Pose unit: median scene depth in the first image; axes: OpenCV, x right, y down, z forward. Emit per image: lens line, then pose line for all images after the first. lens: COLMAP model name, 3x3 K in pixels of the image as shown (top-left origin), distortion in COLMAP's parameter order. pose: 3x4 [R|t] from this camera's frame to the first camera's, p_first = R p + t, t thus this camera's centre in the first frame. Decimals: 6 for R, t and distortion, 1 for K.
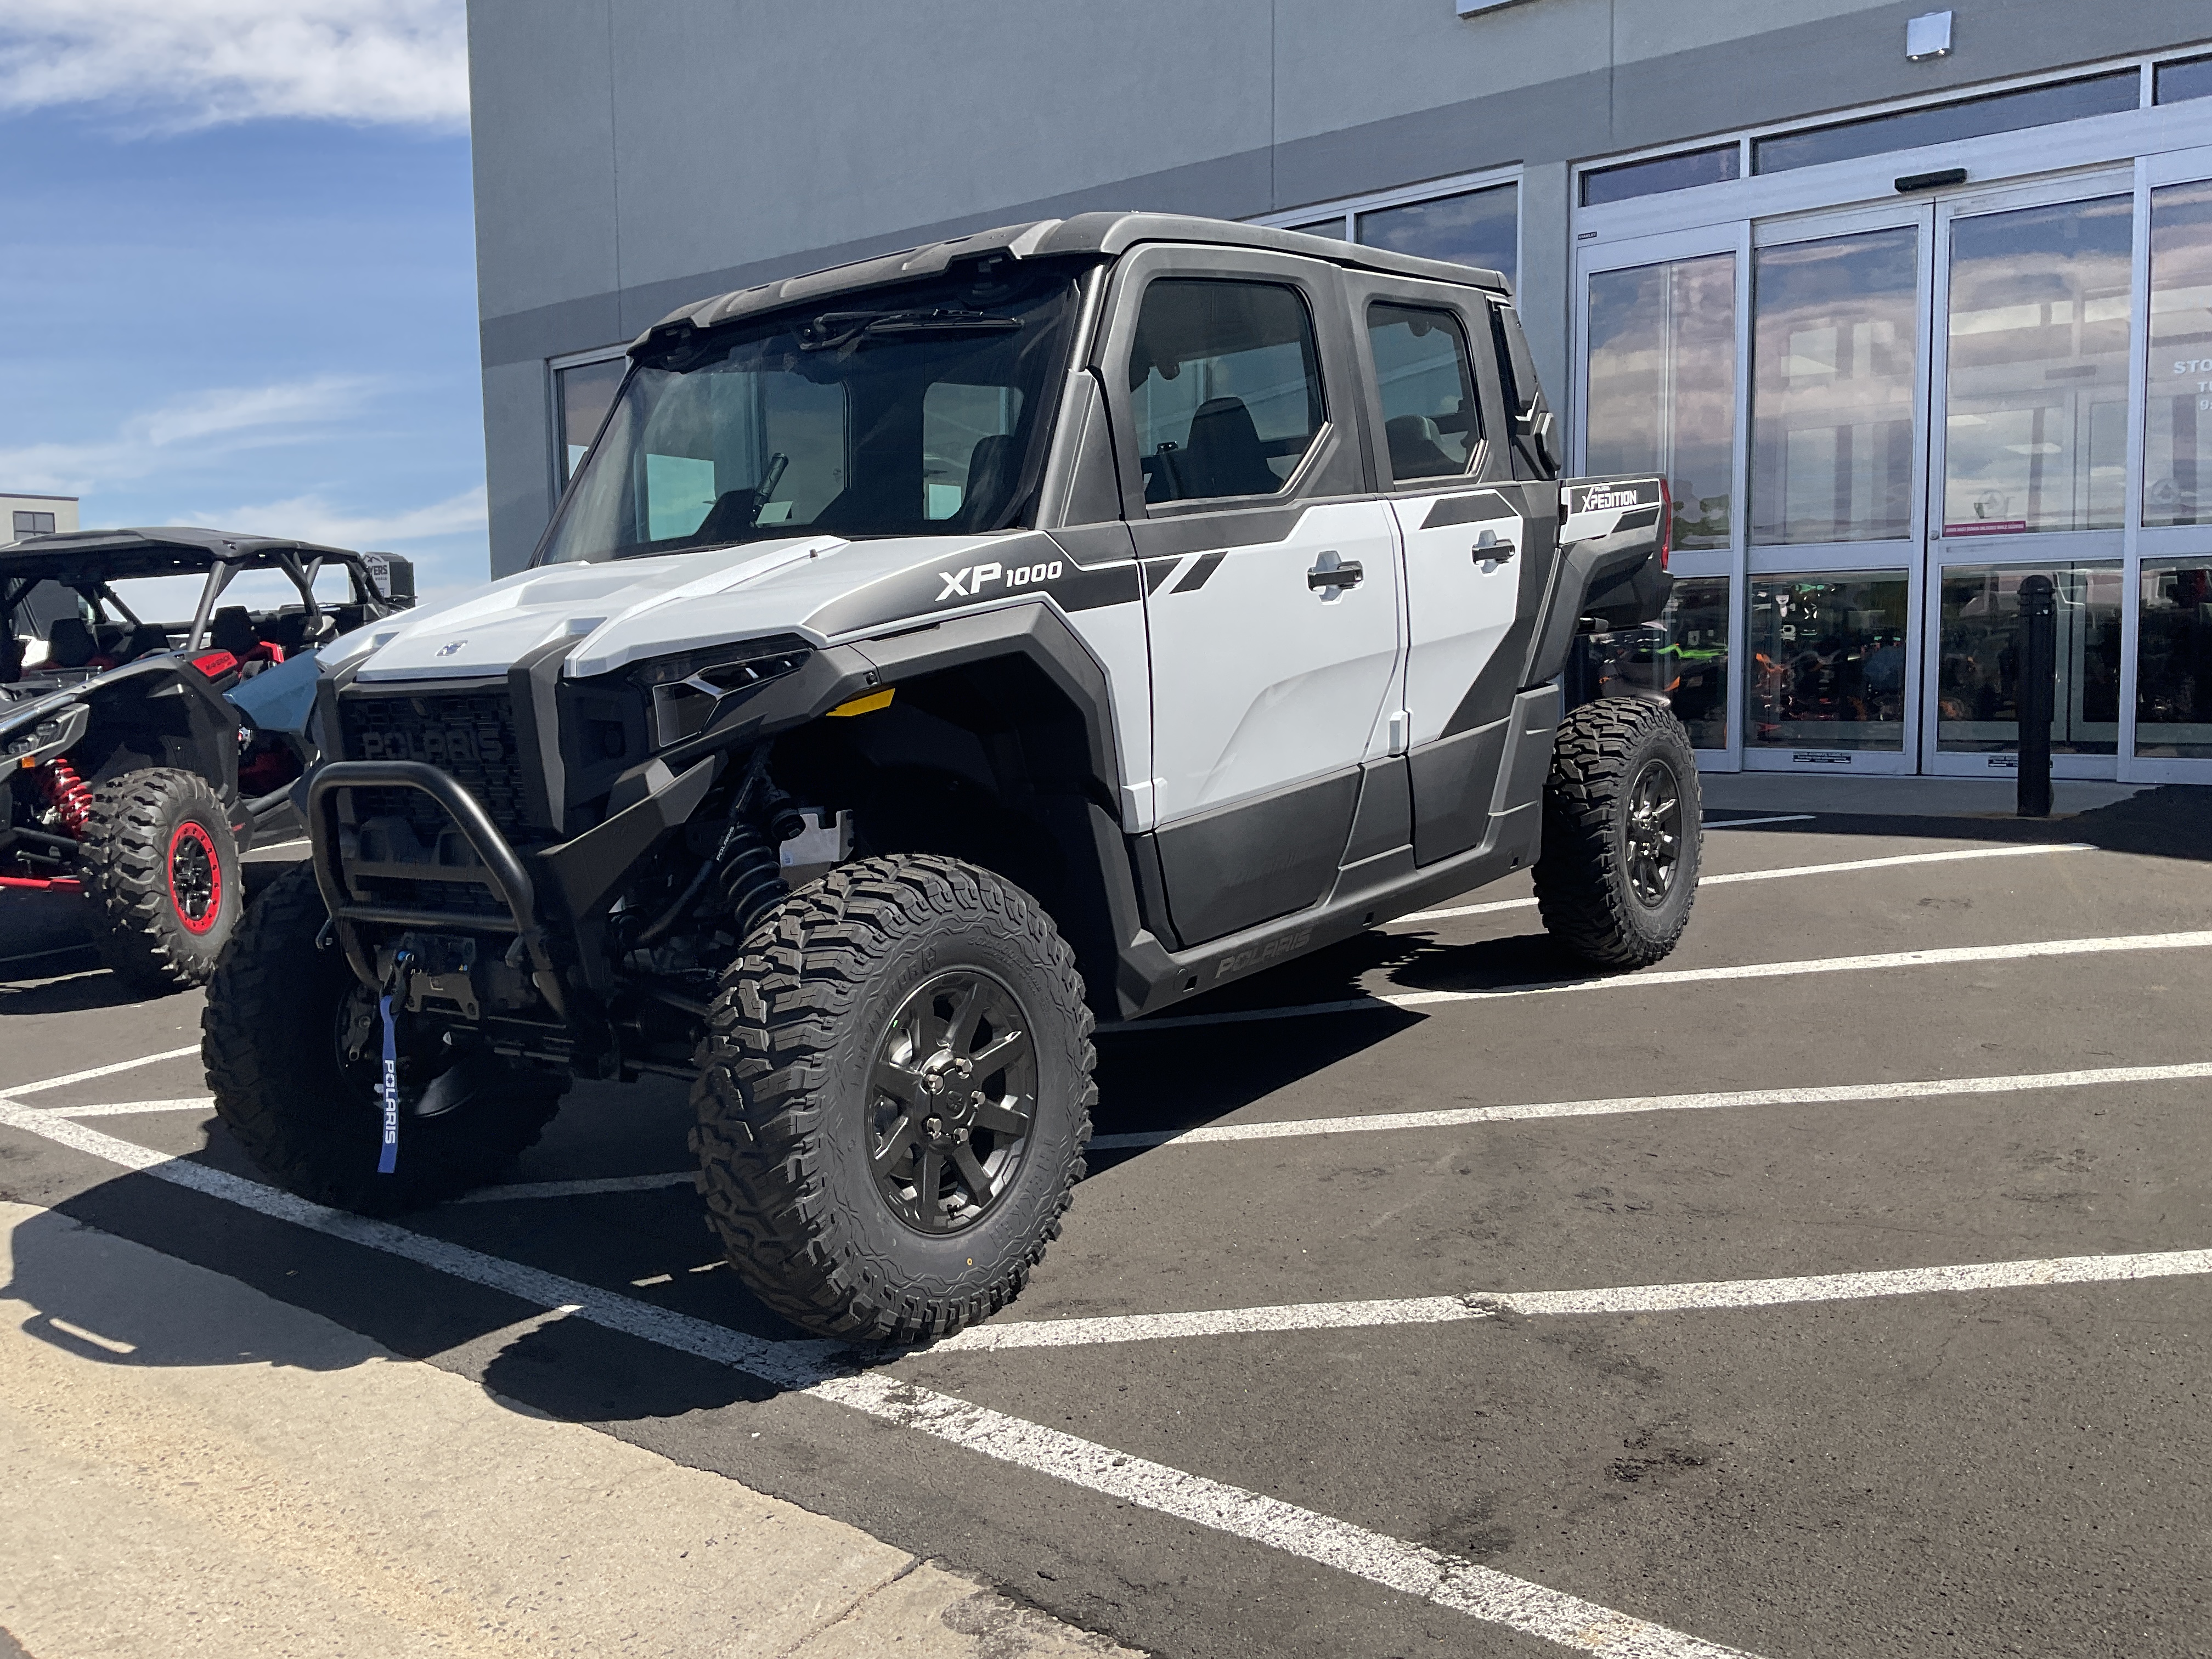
lens RADIAL K [[1881.9, 0, 1100.7], [0, 1881.9, 817.0], [0, 0, 1]] dist [-0.005473, -0.007214]
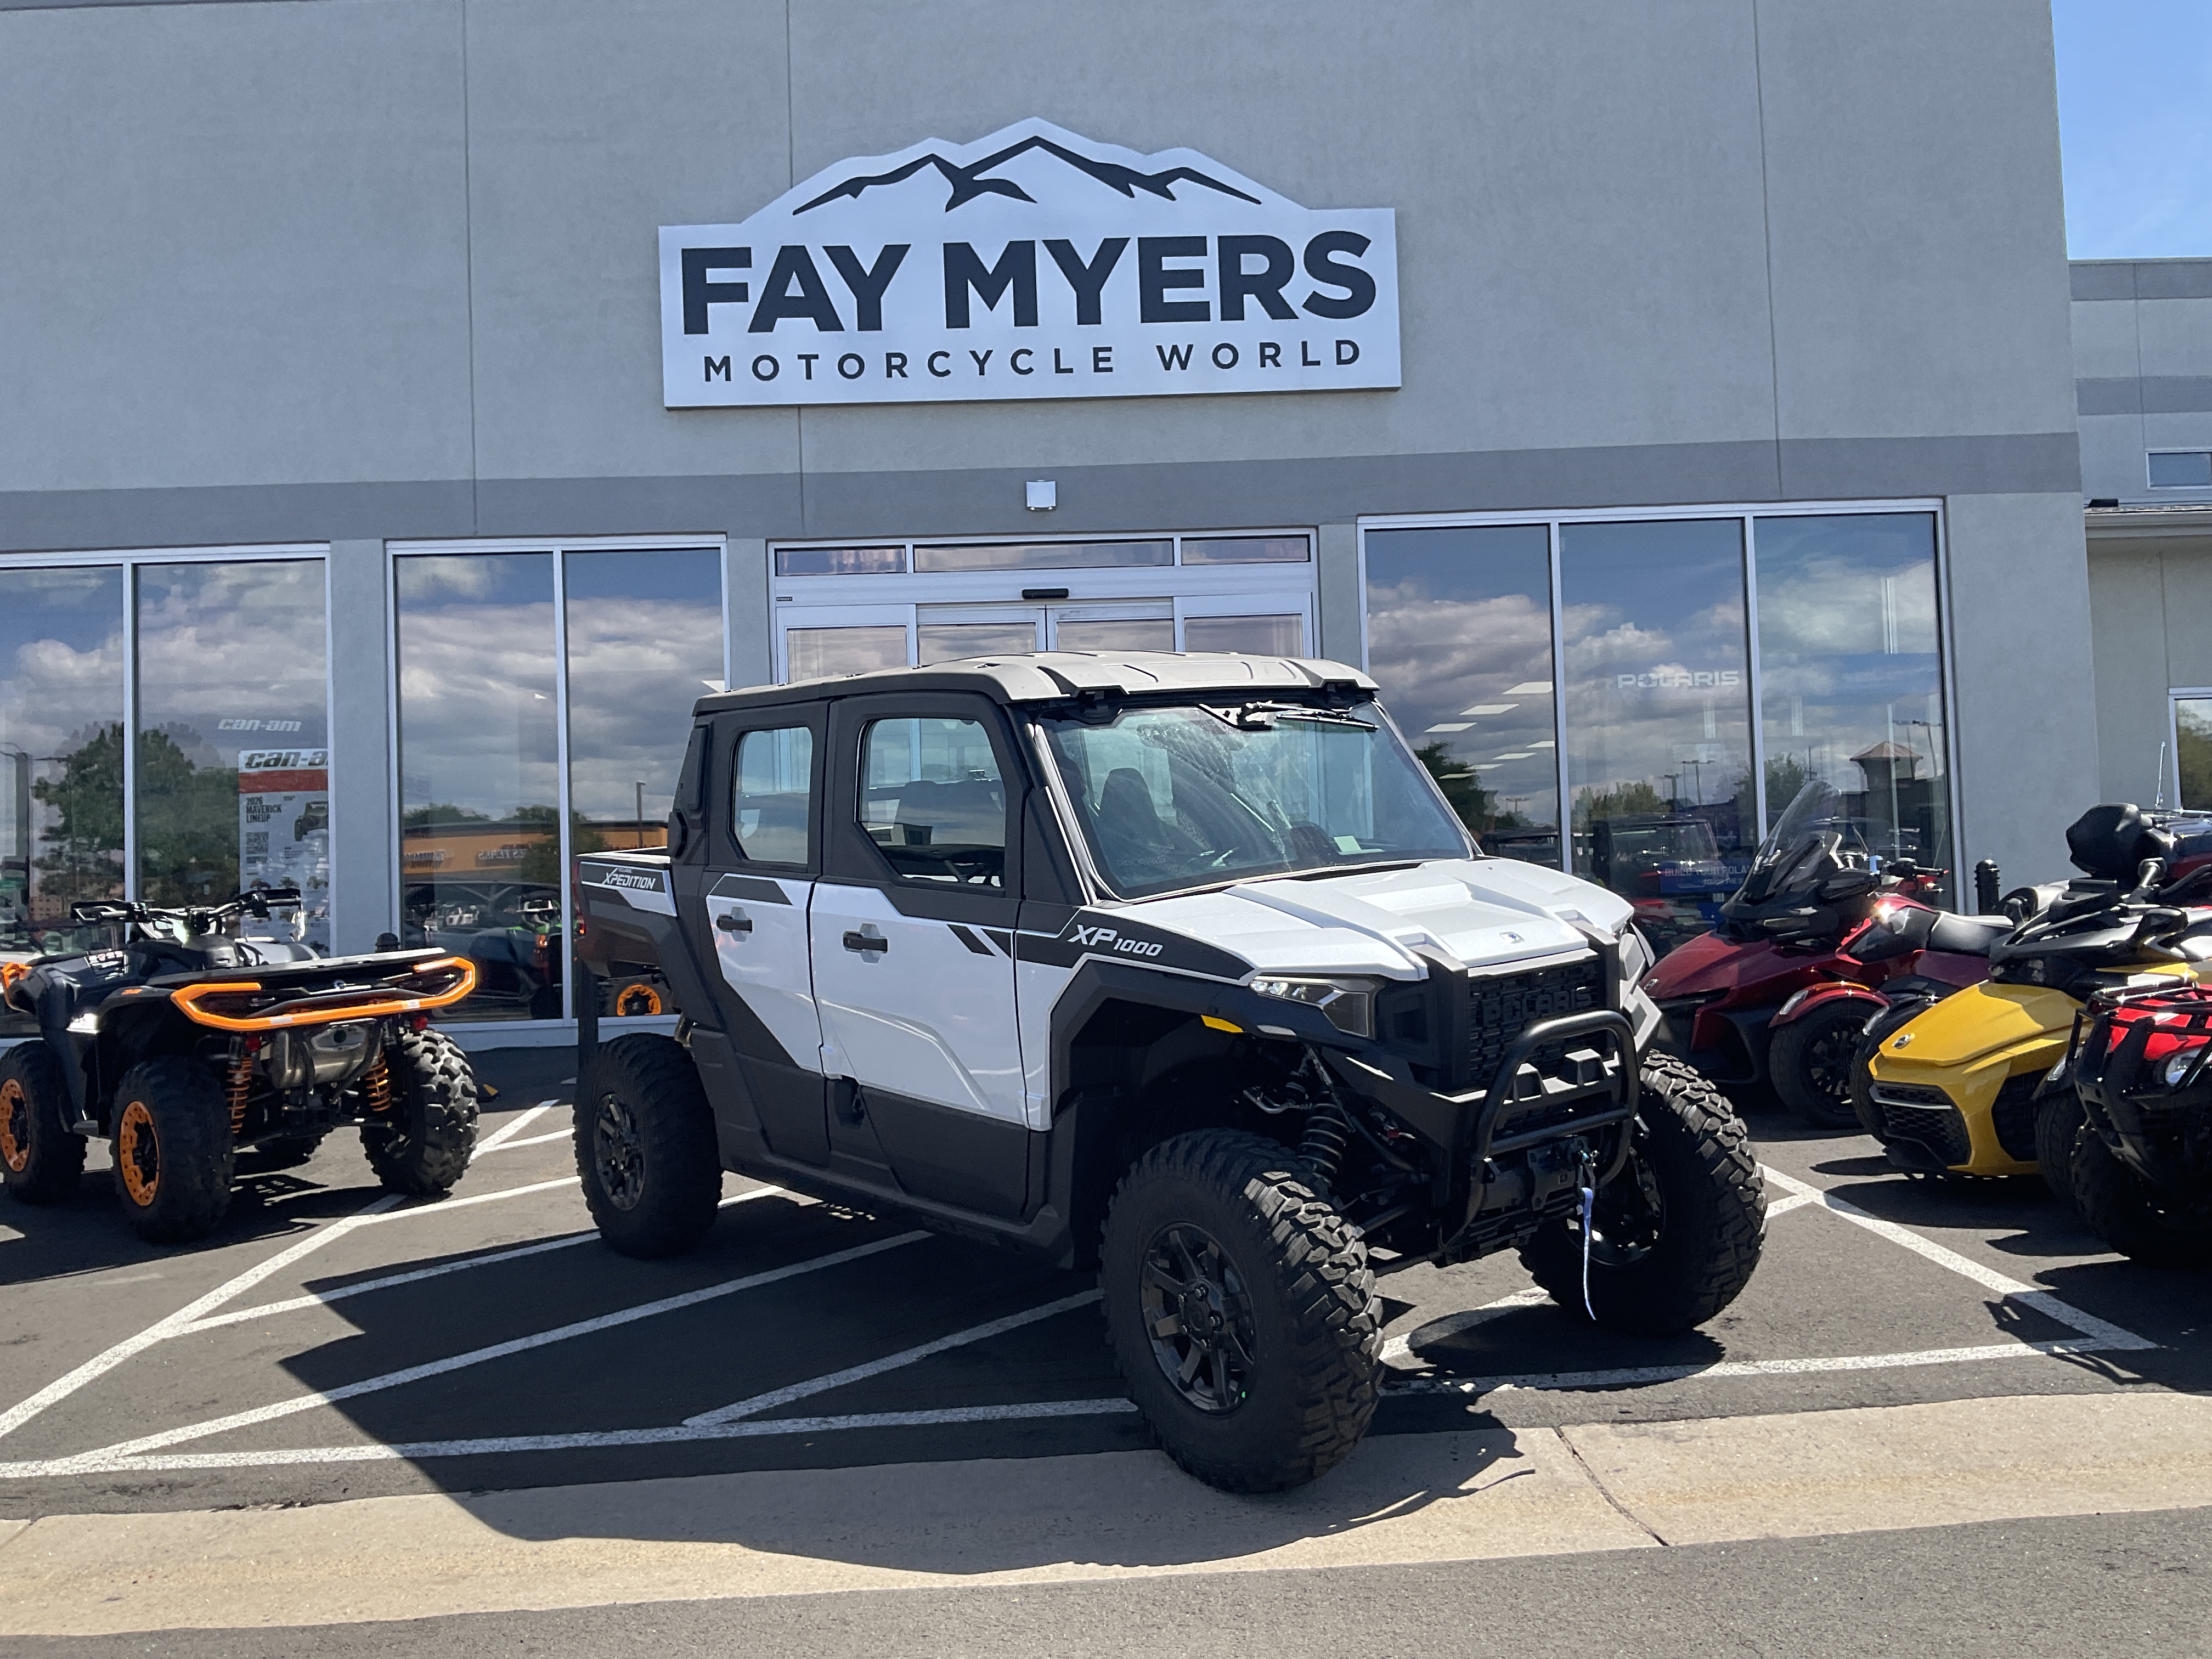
lens RADIAL K [[1867.4, 0, 1106.0], [0, 1867.4, 829.5], [0, 0, 1]] dist [-0.003401, -0.013639]
pose [[0.743670, 0.008113, 0.668498, -1.046875], [0.076094, 0.992401, -0.096695, -0.045248], [-0.664203, 0.122778, 0.737401, -0.123530]]
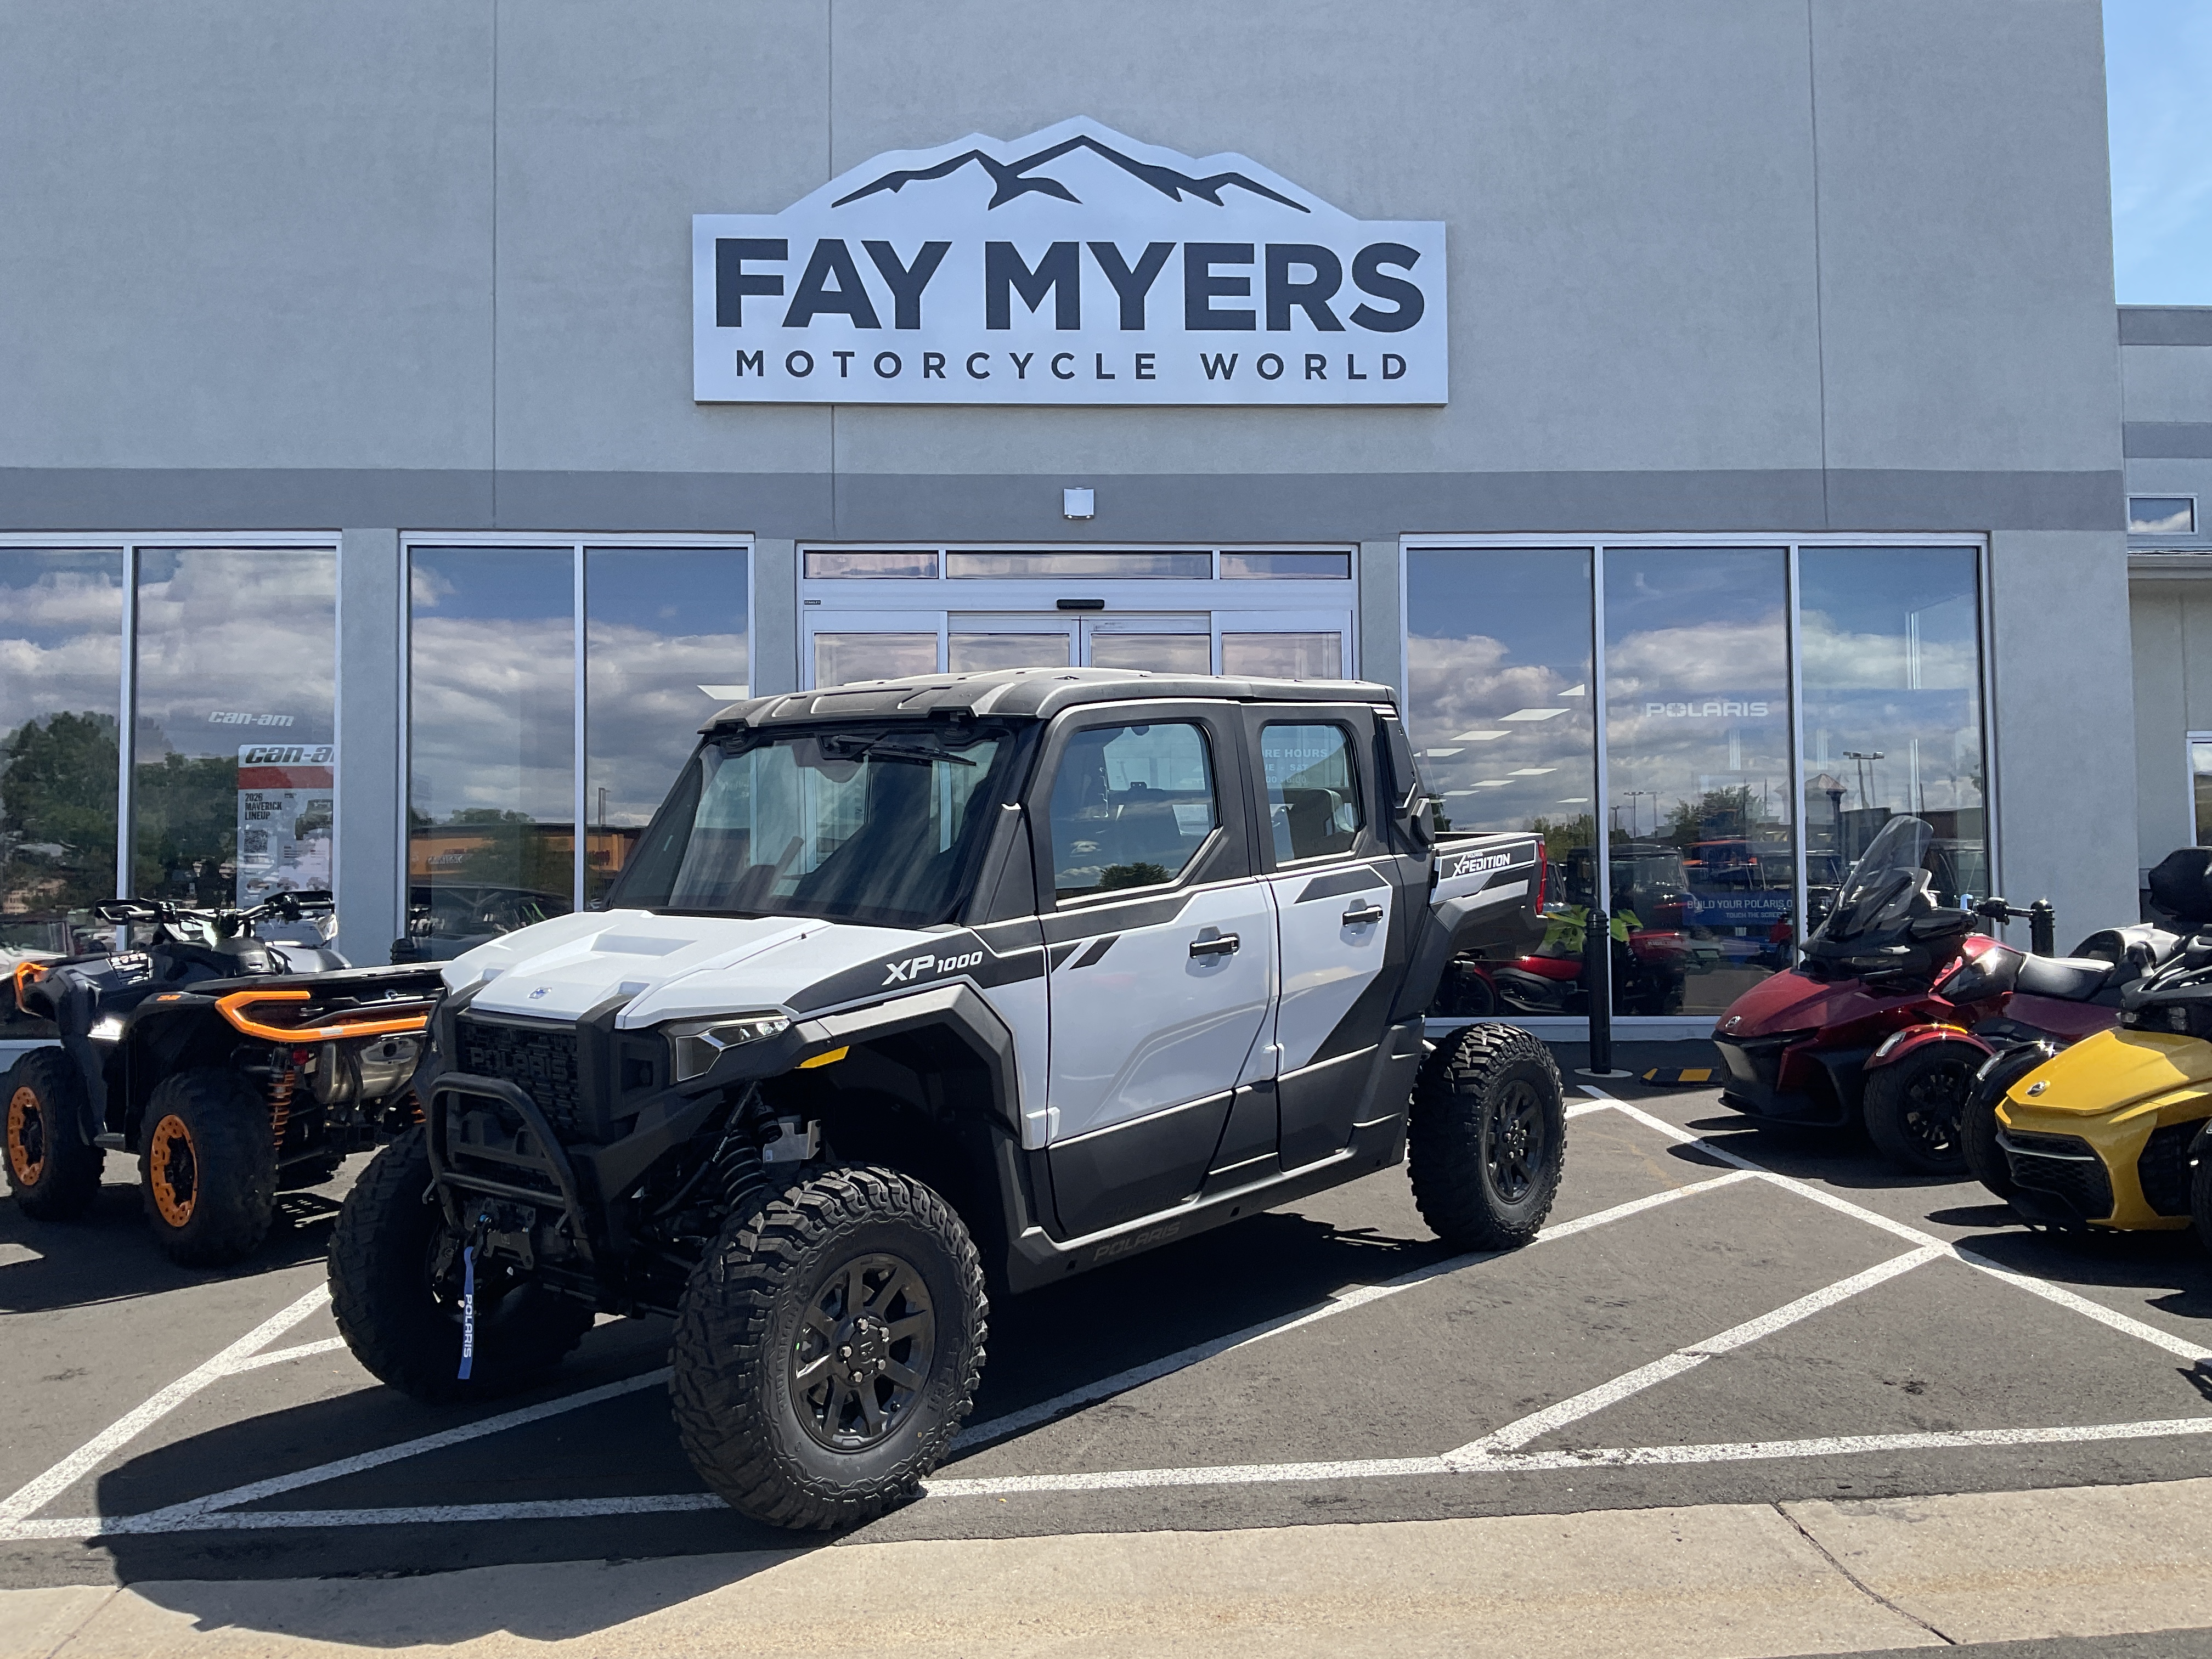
lens RADIAL K [[1865.5, 0, 1098.7], [0, 1865.5, 834.1], [0, 0, 1]] dist [-0.000668, -0.018884]
pose [[0.723621, 0.030340, 0.689531, -1.100417], [0.055410, 0.993255, -0.101853, -0.064142], [-0.687970, 0.111910, 0.717059, 0.043152]]
